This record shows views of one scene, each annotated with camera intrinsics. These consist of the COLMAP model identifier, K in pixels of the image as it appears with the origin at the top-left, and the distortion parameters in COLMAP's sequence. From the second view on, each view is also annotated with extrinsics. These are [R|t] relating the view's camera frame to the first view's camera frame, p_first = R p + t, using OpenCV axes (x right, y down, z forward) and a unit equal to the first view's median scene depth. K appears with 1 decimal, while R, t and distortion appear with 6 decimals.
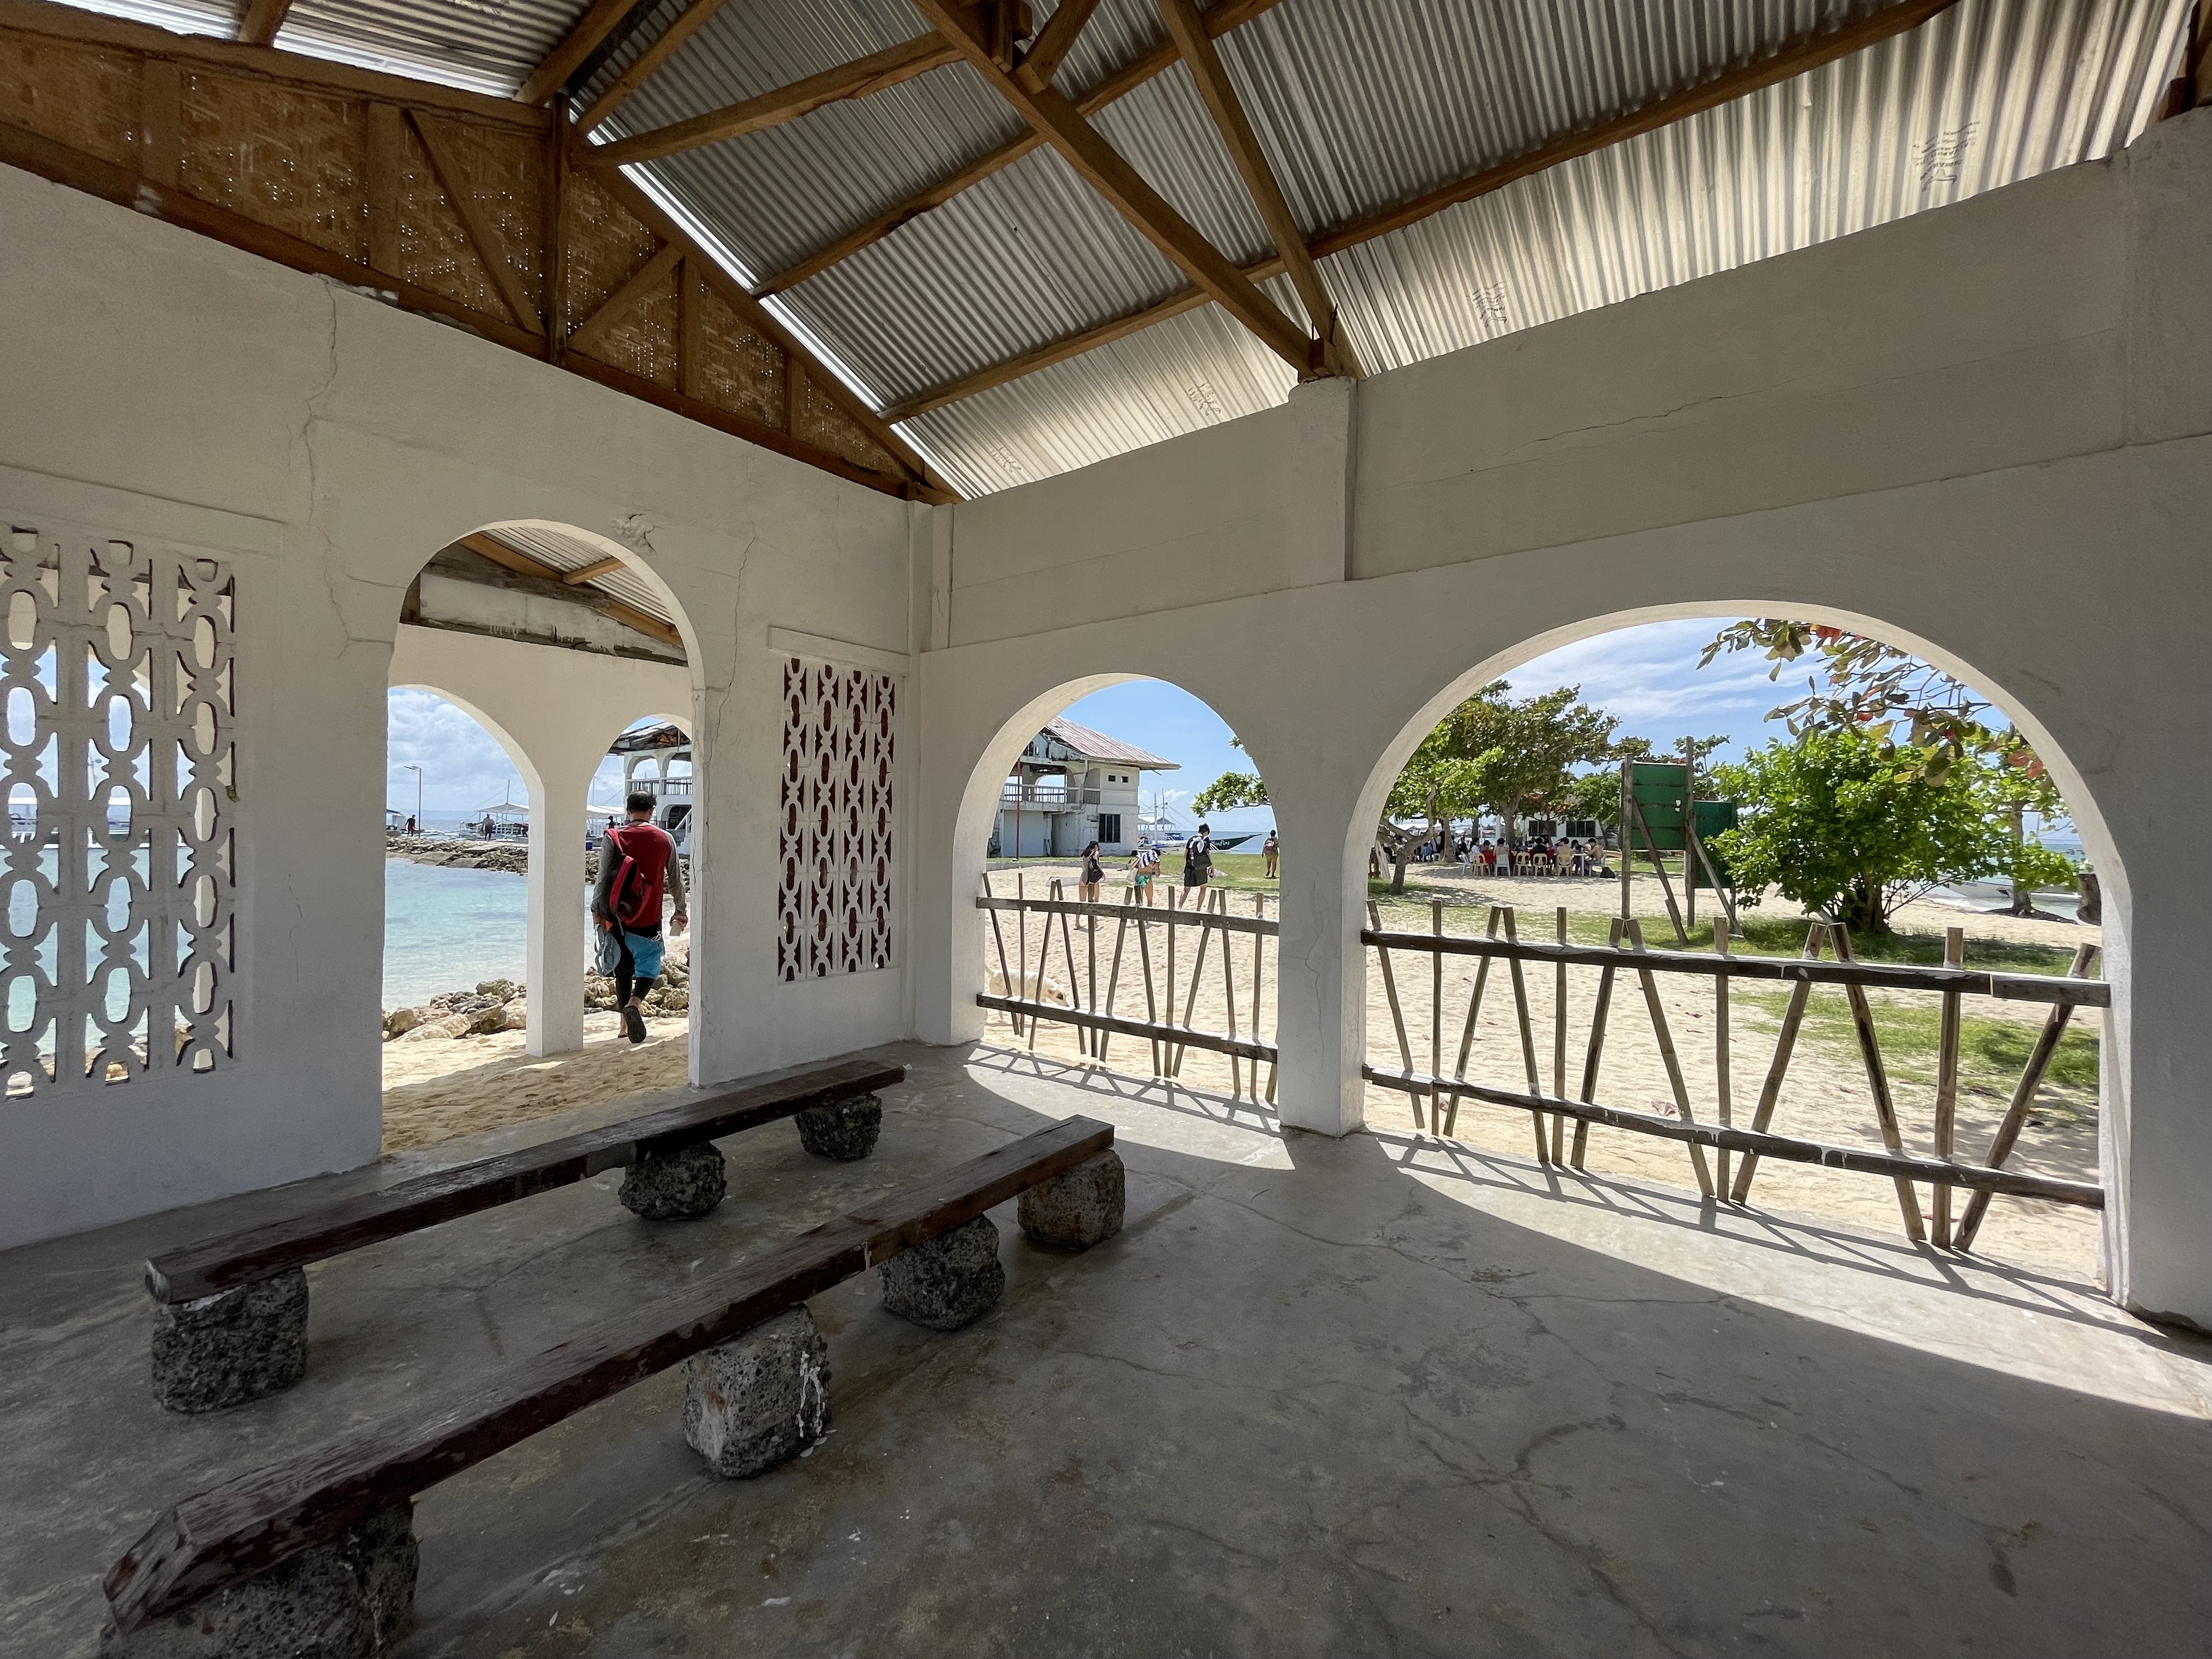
lens RADIAL K [[892.6, 0, 1115.7], [0, 892.6, 831.3], [0, 0, 1]] dist [-0.013635, -0.000157]
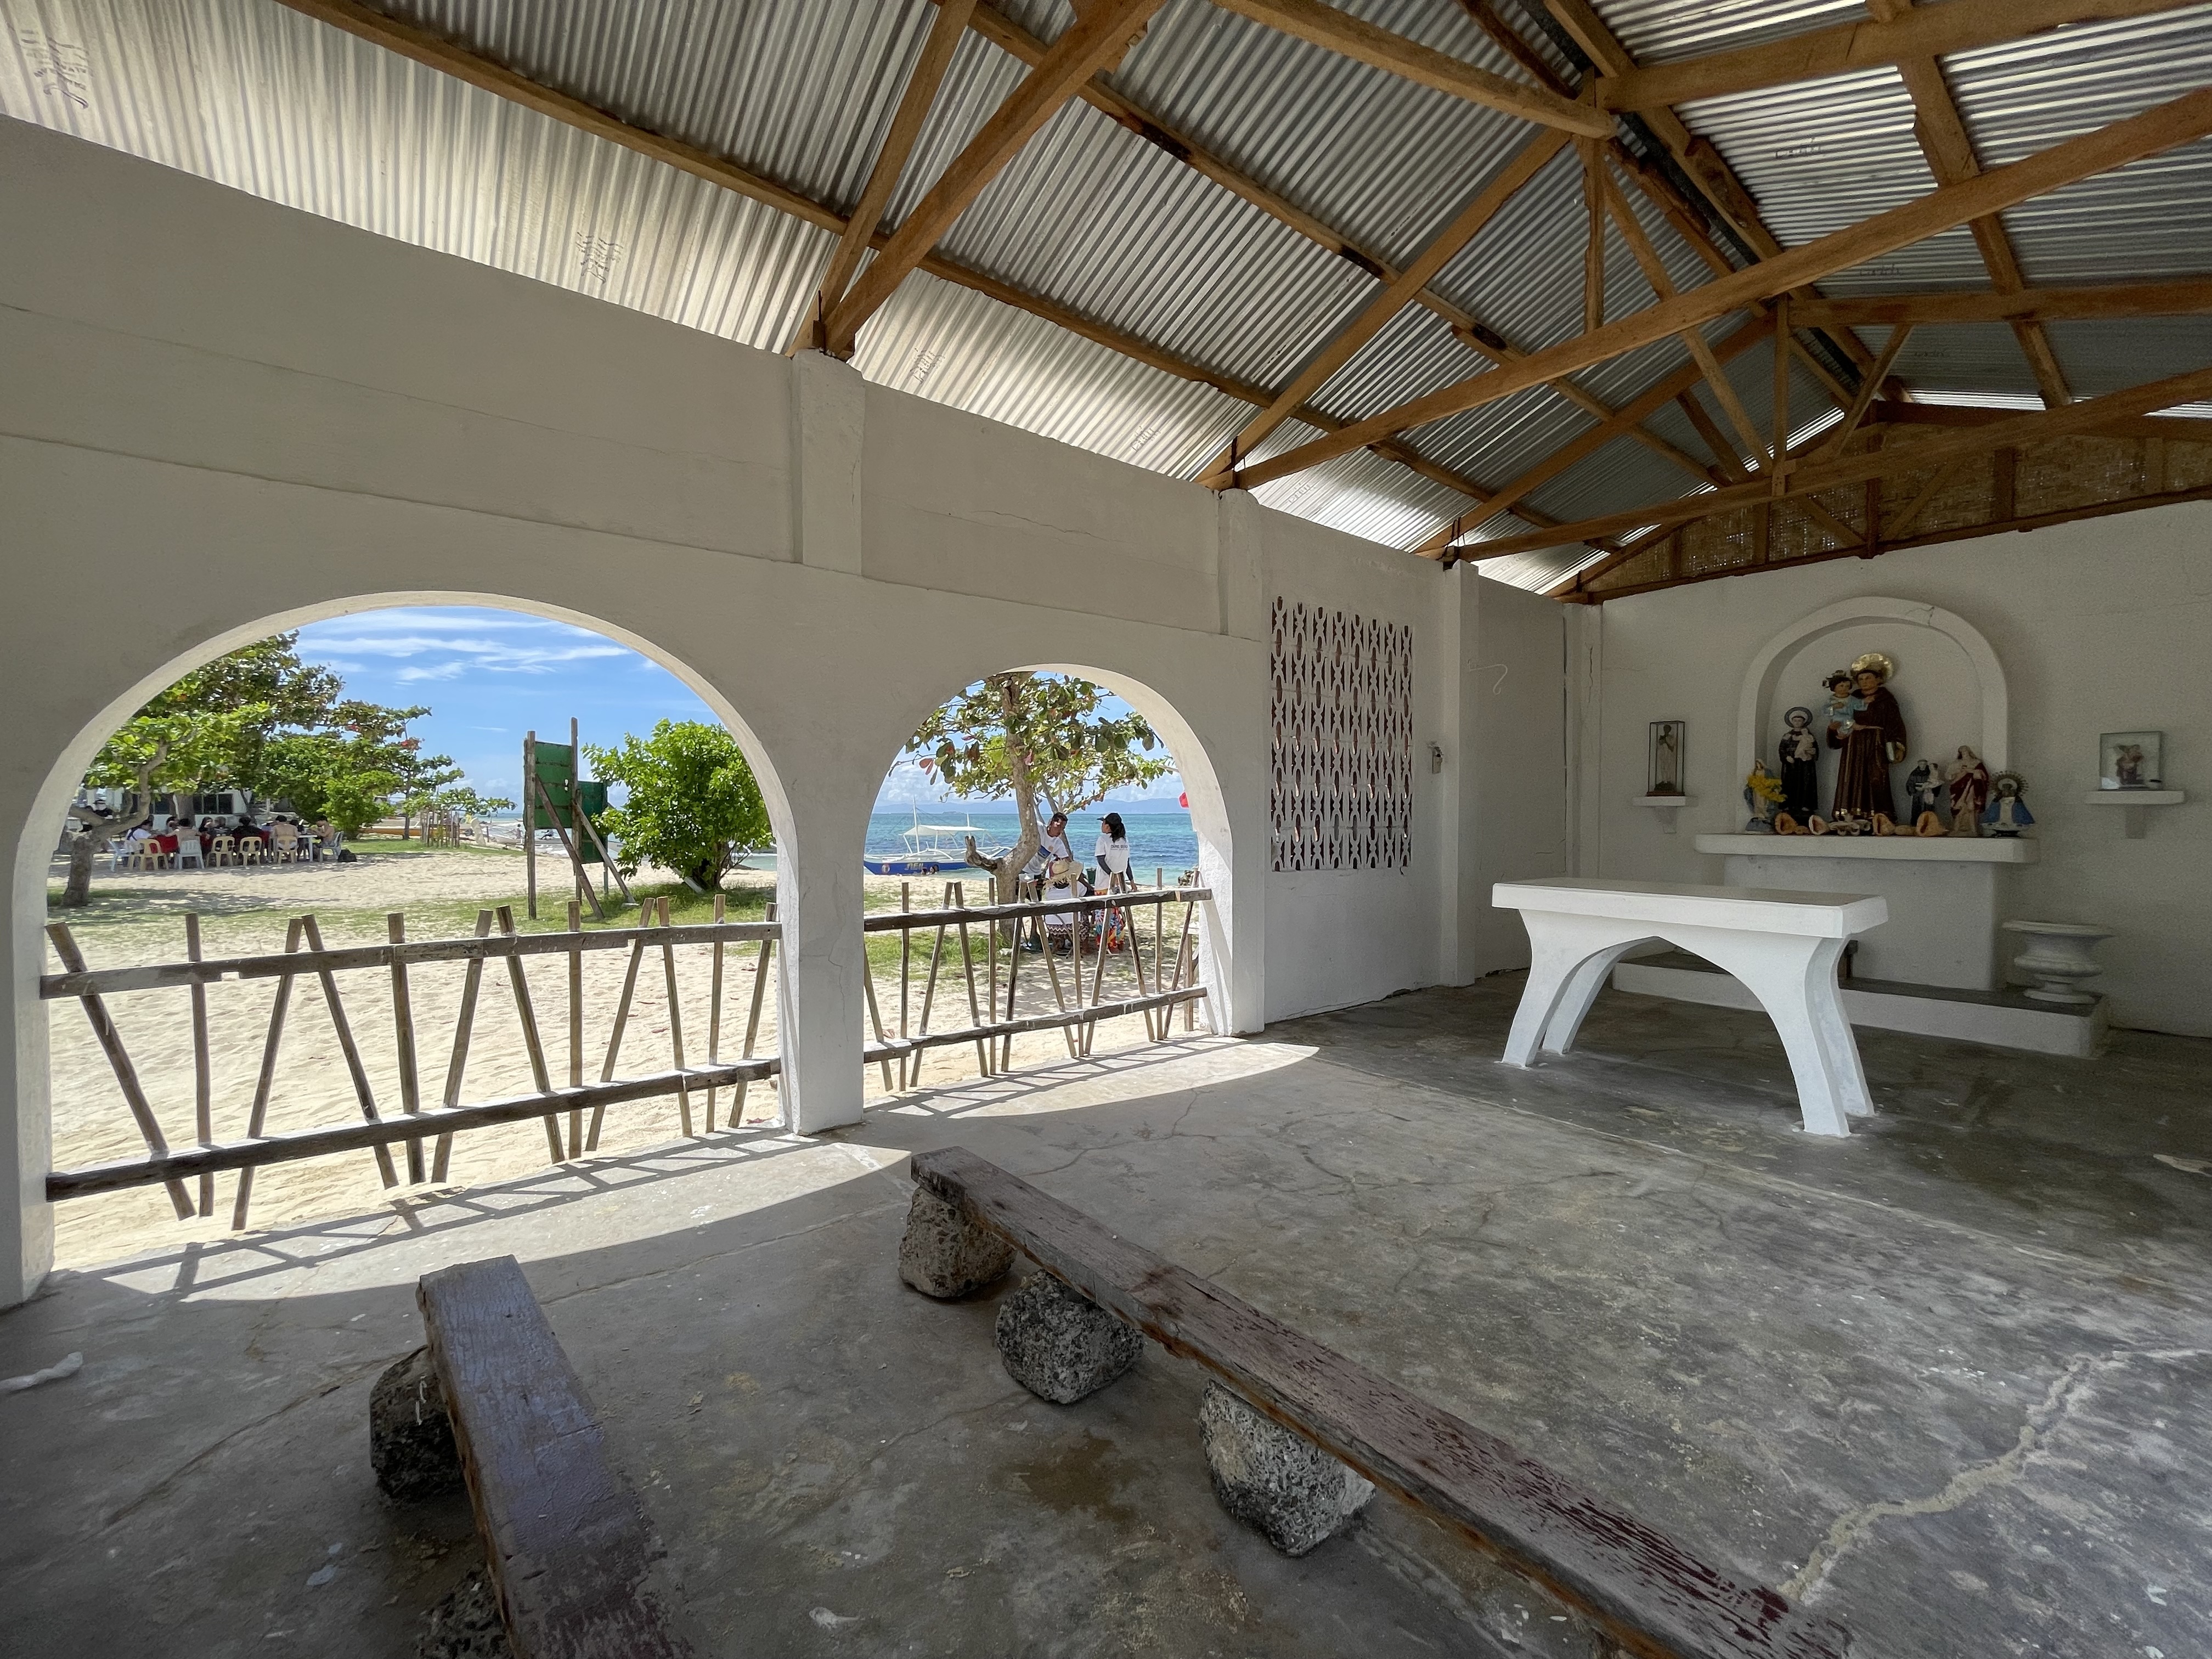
lens RADIAL K [[892.6, 0, 1123.7], [0, 892.6, 807.1], [0, 0, 1]] dist [-0.013635, -0.000157]
pose [[0.256653, -0.011252, 0.966438, -0.457917], [0.009249, 0.999915, 0.009185, -0.015328], [-0.966459, 0.006581, 0.256735, 0.319758]]
